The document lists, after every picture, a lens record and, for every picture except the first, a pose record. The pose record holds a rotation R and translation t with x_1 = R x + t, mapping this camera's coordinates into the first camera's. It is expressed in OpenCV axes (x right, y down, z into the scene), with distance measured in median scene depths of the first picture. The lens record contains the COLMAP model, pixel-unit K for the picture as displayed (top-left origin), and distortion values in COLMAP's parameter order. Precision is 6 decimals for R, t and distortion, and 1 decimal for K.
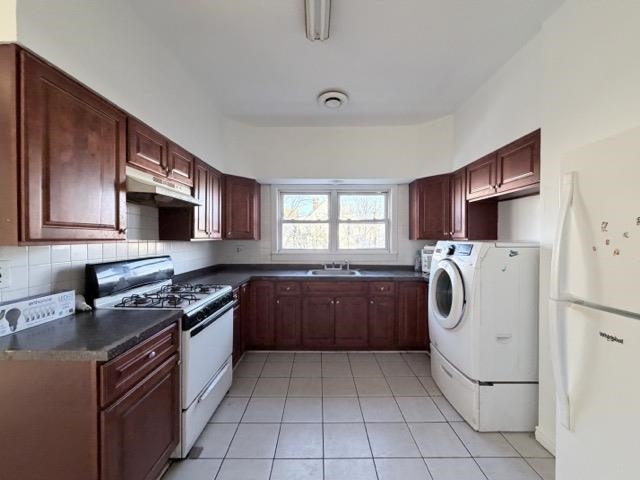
lens RADIAL K [[255.7, 0, 319.7], [0, 255.7, 241.0], [0, 0, 1]] dist [0.000764, 0.000076]
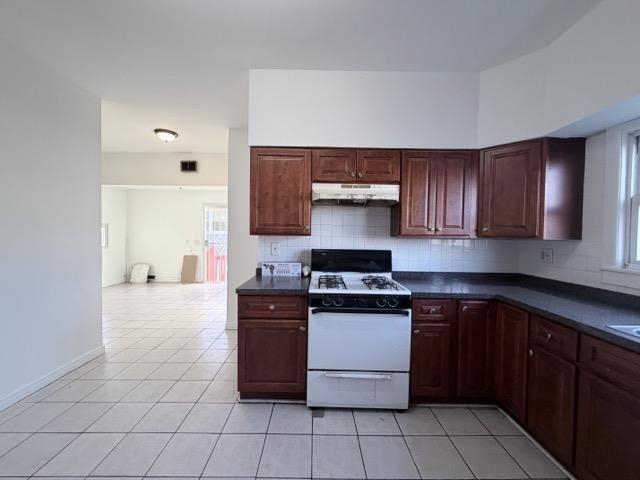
lens RADIAL K [[258.1, 0, 320.0], [0, 258.1, 240.0], [0, 0, 1]] dist [-0.019719, 0.000099]
pose [[-0.002972, 0.022749, -0.999737, 0.374394], [-0.026851, 0.999379, 0.022820, -0.002240], [0.999635, 0.026912, -0.002359, 0.542168]]
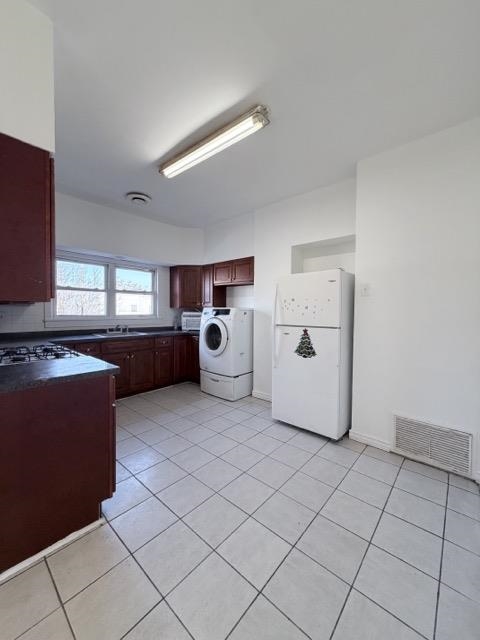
lens RADIAL K [[255.7, 0, 240.0], [0, 255.7, 320.0], [0, 0, 1]] dist [0.000764, 0.000076]
pose [[0.666305, -0.019798, 0.745417, -0.509412], [0.000094, 0.999650, 0.026466, 0.027957], [-0.745680, -0.017564, 0.666073, -0.229171]]
